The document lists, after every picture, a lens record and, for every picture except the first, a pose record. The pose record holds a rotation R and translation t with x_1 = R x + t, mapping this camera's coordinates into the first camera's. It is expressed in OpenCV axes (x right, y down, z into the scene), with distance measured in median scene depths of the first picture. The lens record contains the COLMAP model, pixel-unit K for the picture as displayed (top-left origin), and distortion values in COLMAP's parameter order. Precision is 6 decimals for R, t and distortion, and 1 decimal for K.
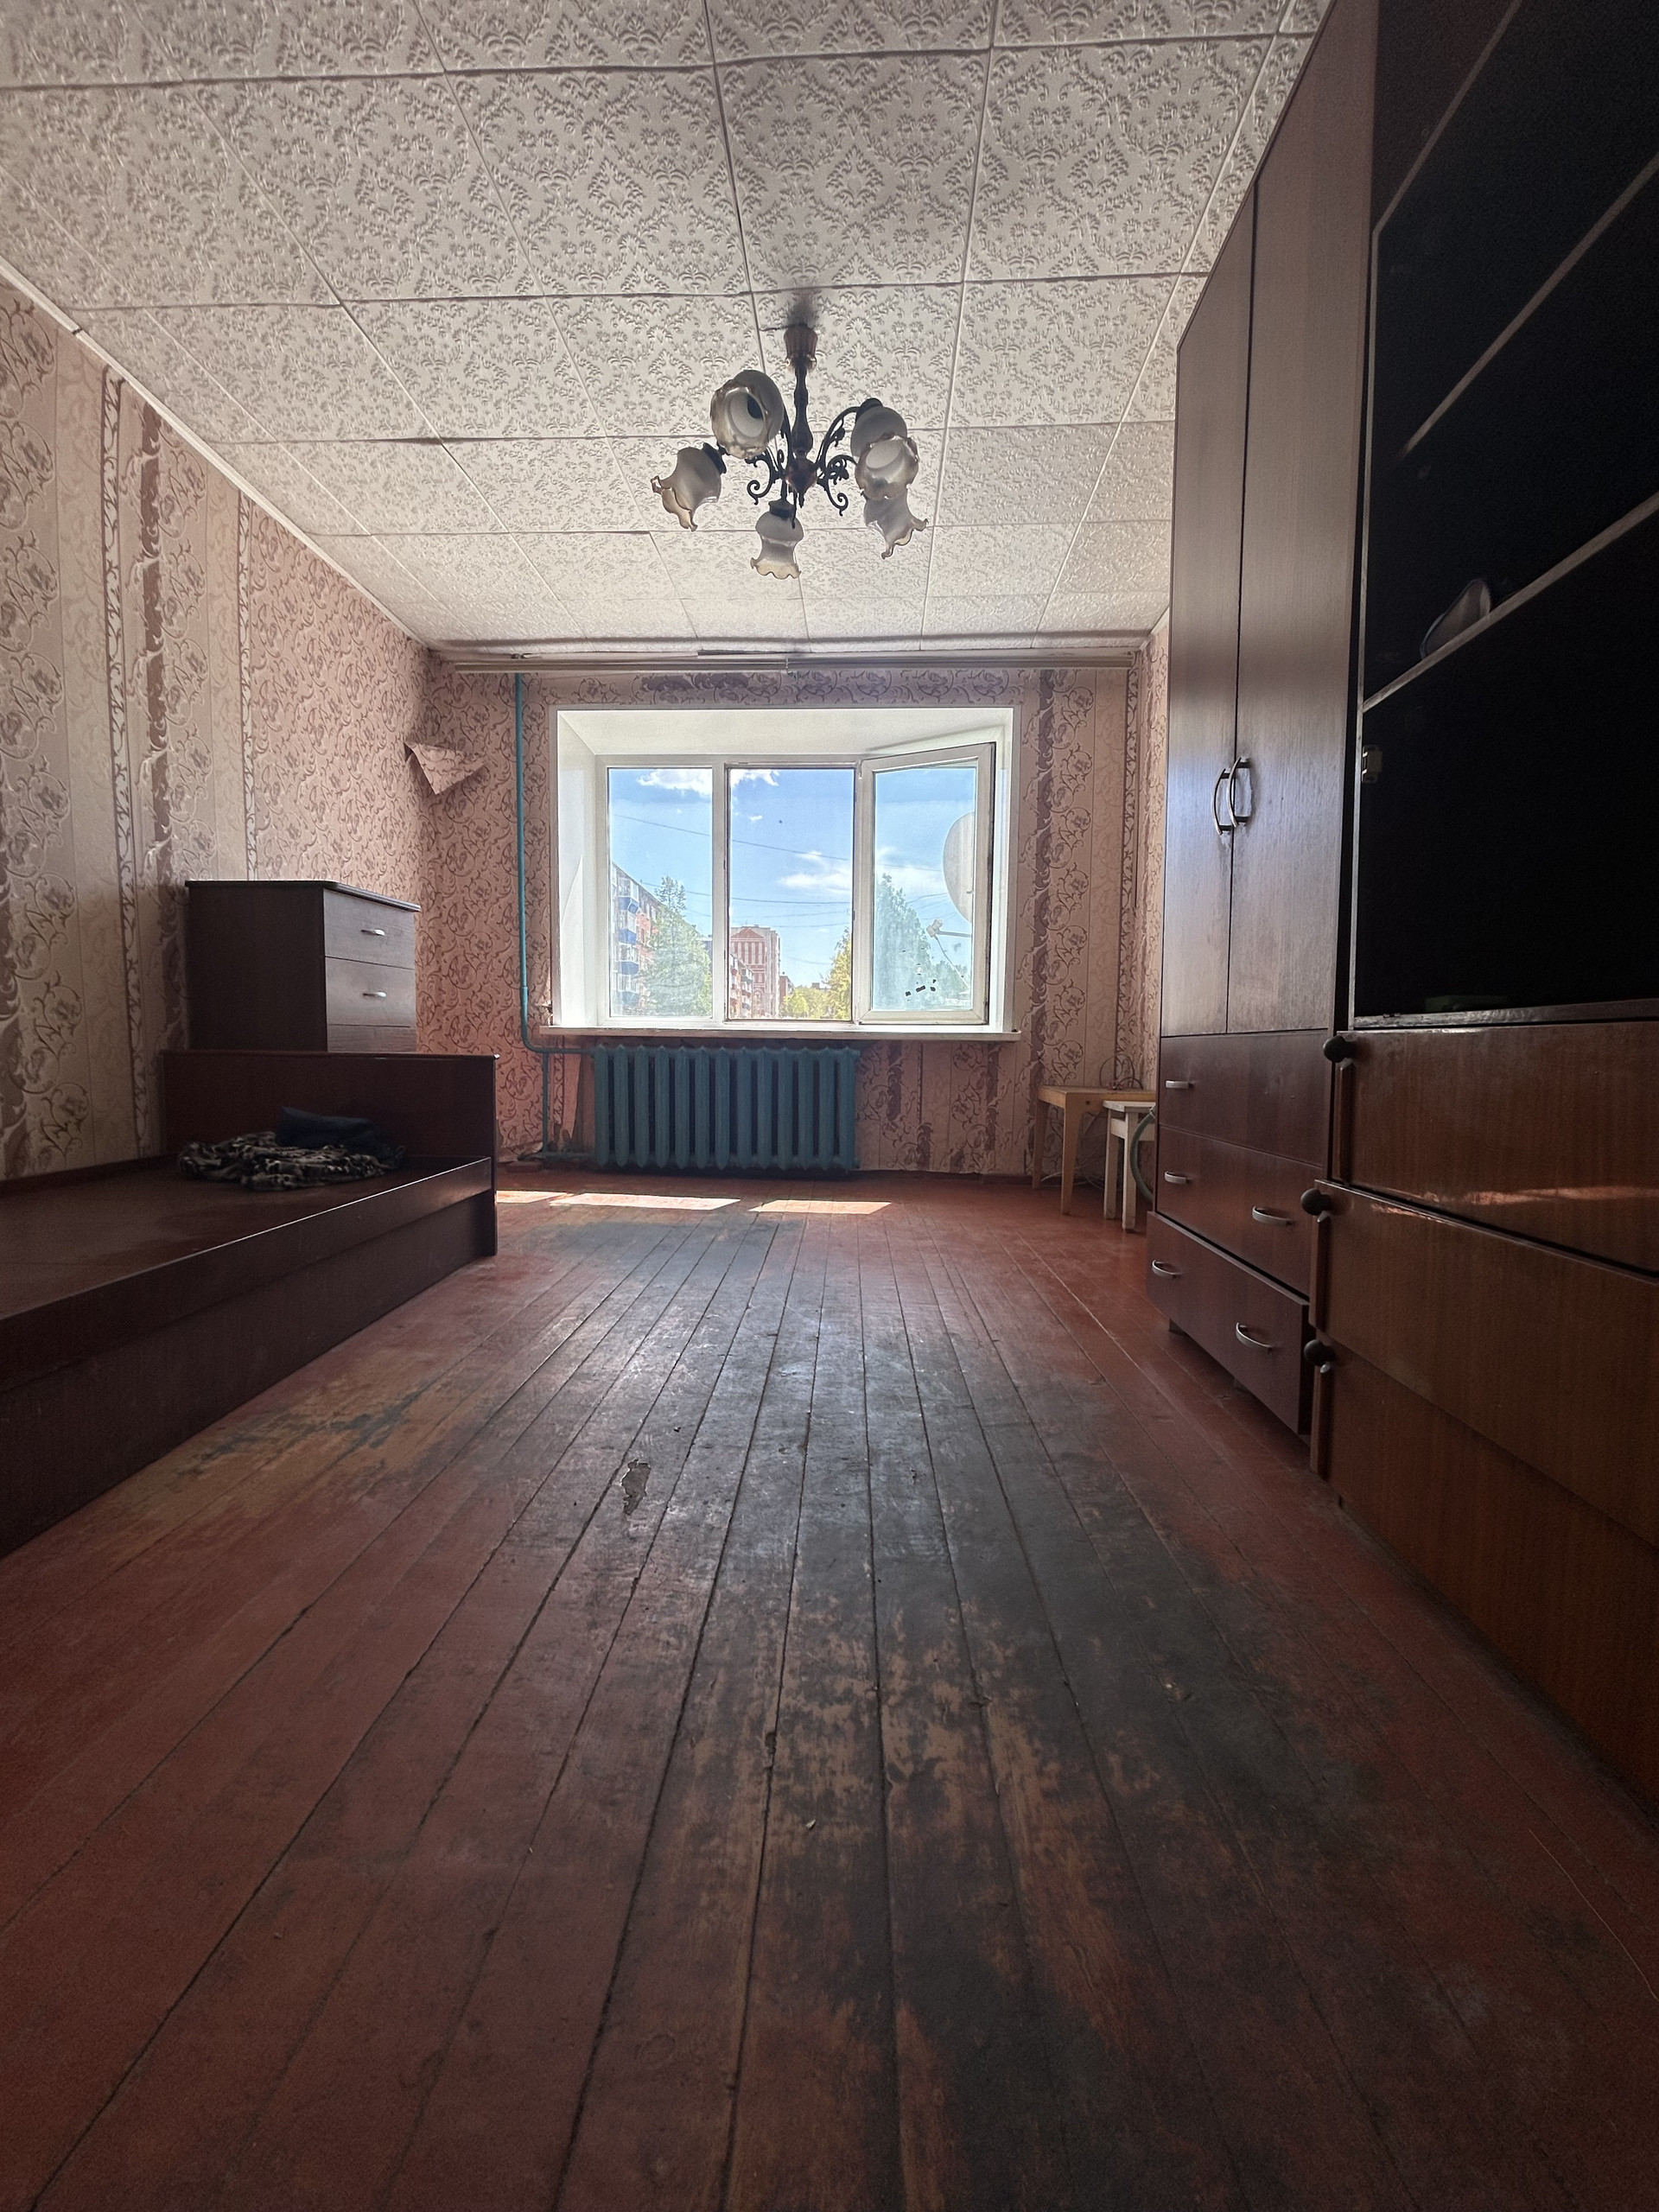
lens RADIAL K [[894.8, 0, 842.9], [0, 894.8, 1095.2], [0, 0, 1]] dist [-0.003942, 0.001251]
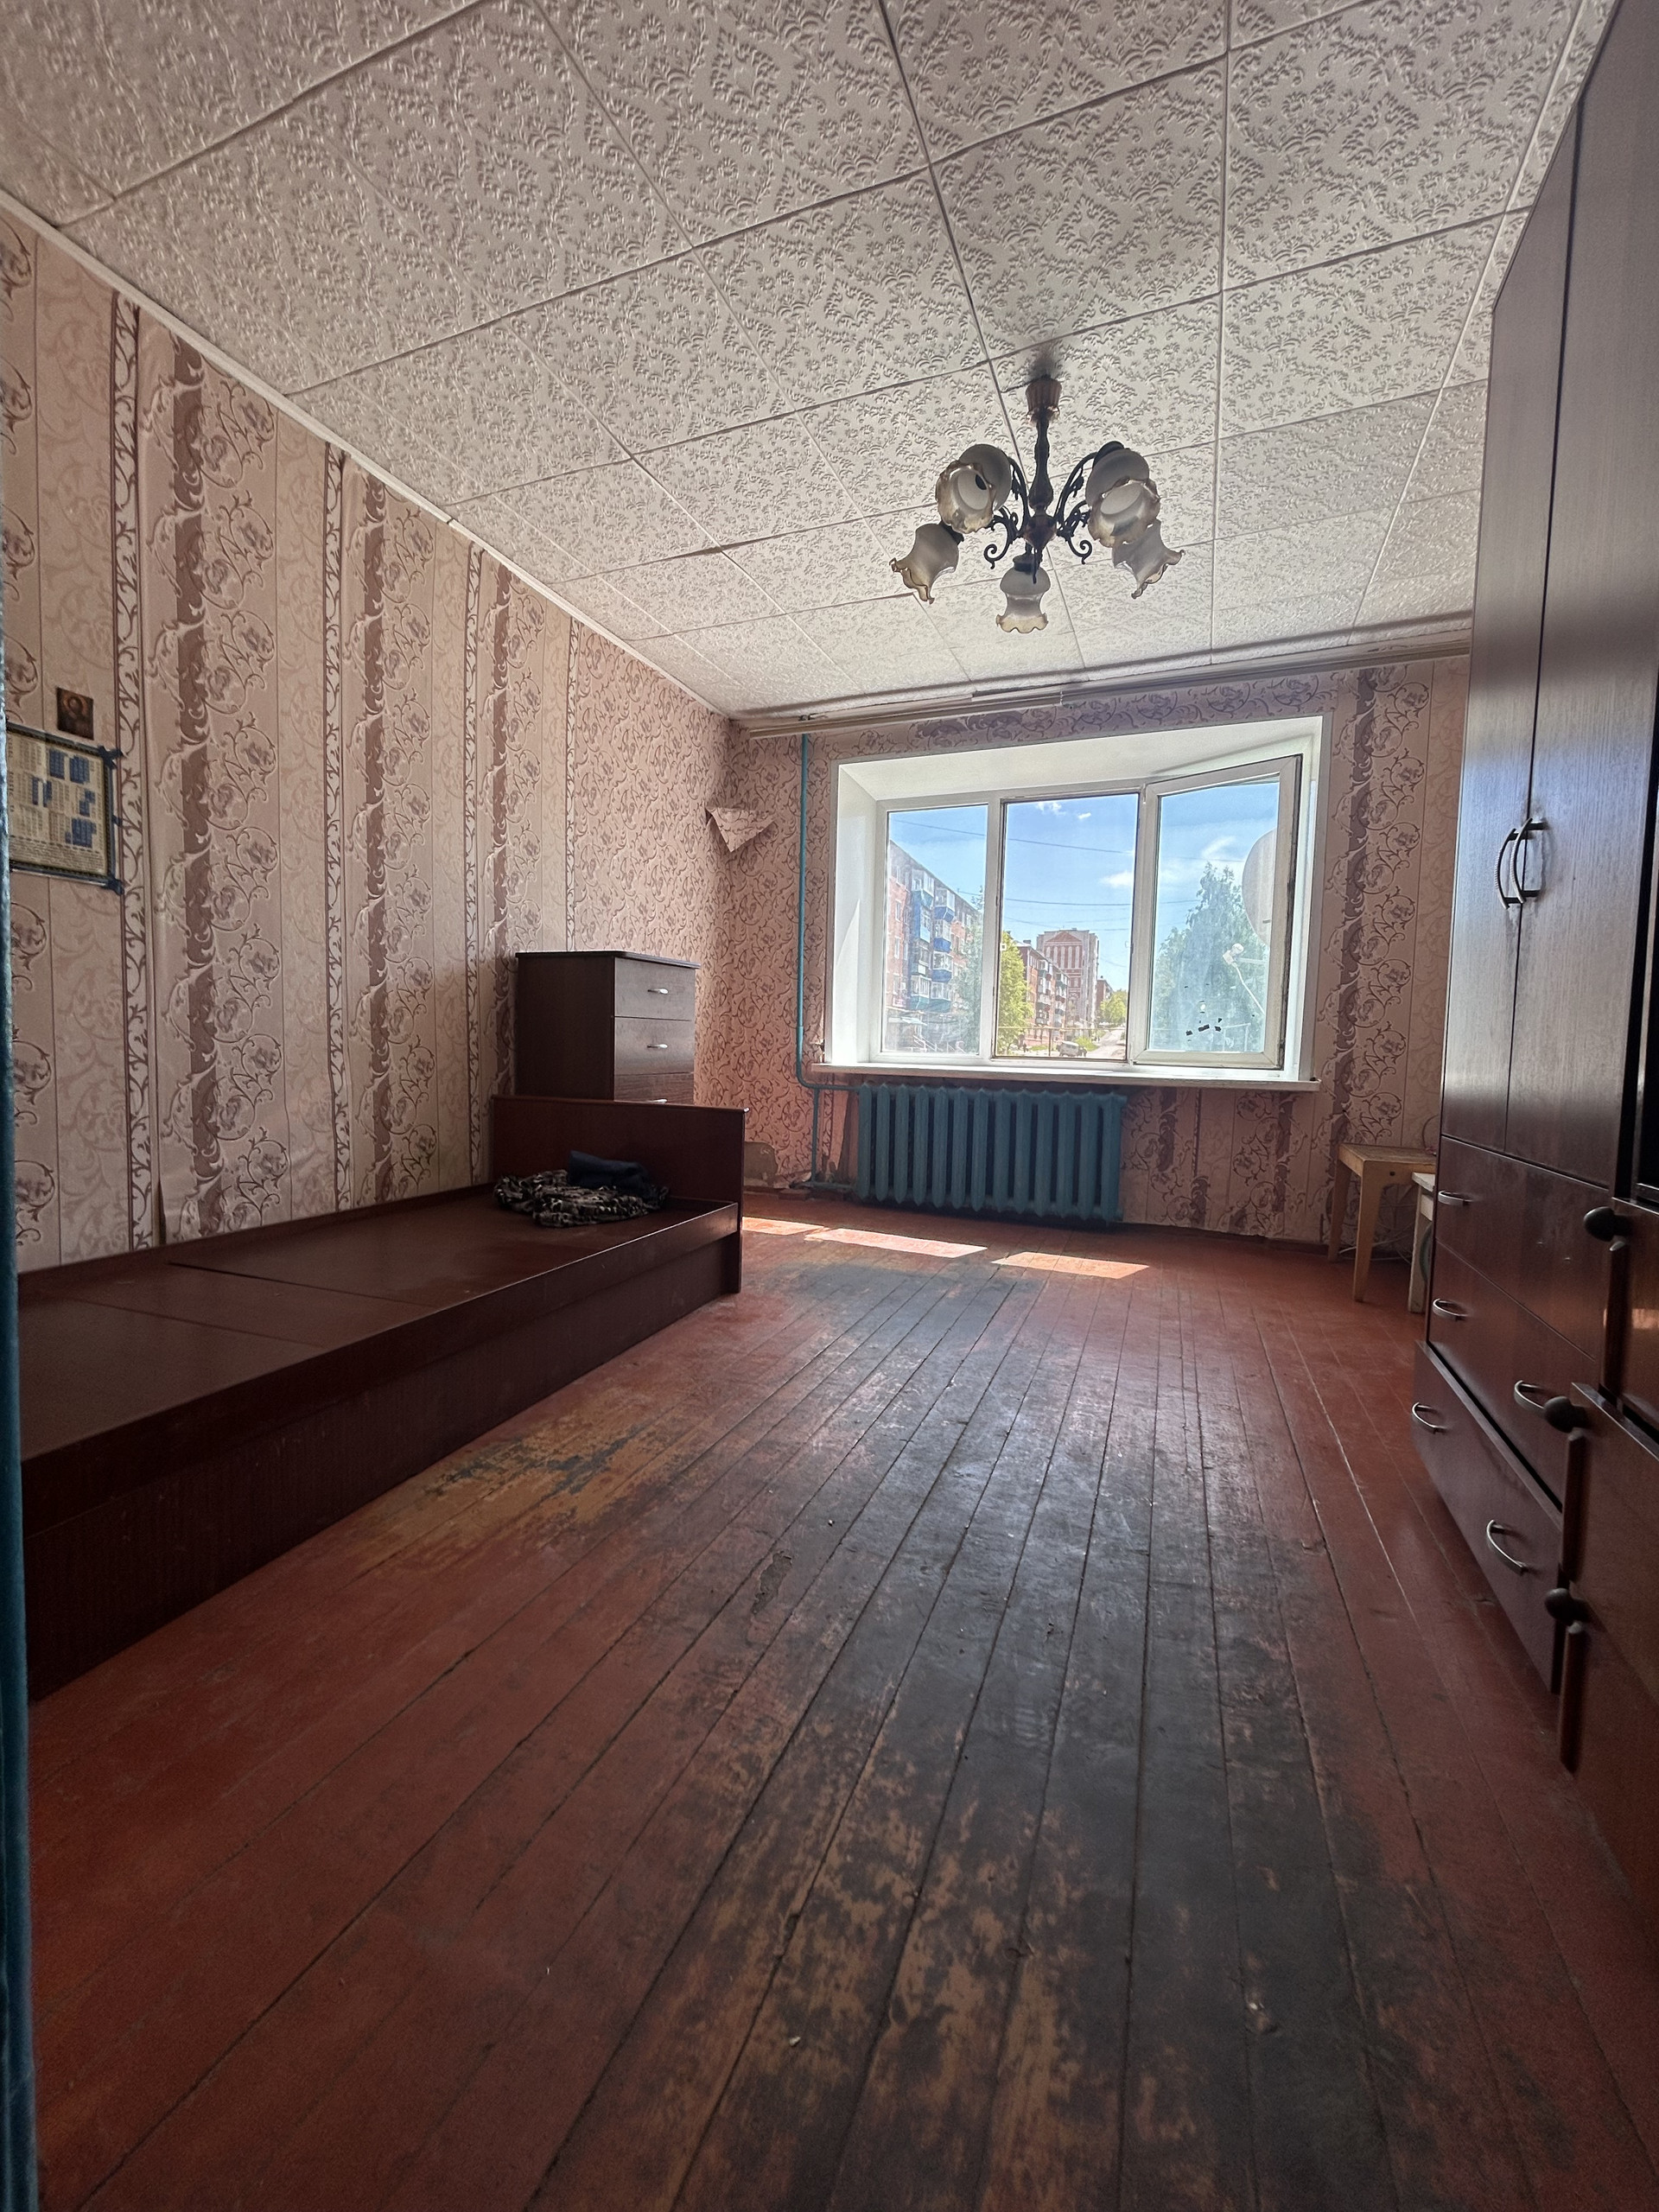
lens RADIAL K [[894.8, 0, 842.9], [0, 894.8, 1095.2], [0, 0, 1]] dist [-0.003942, 0.001251]
pose [[0.941181, 0.034064, -0.336182, 0.090421], [-0.036145, 0.999347, 0.000067, -0.068256], [0.335965, 0.012088, 0.941797, 0.020468]]
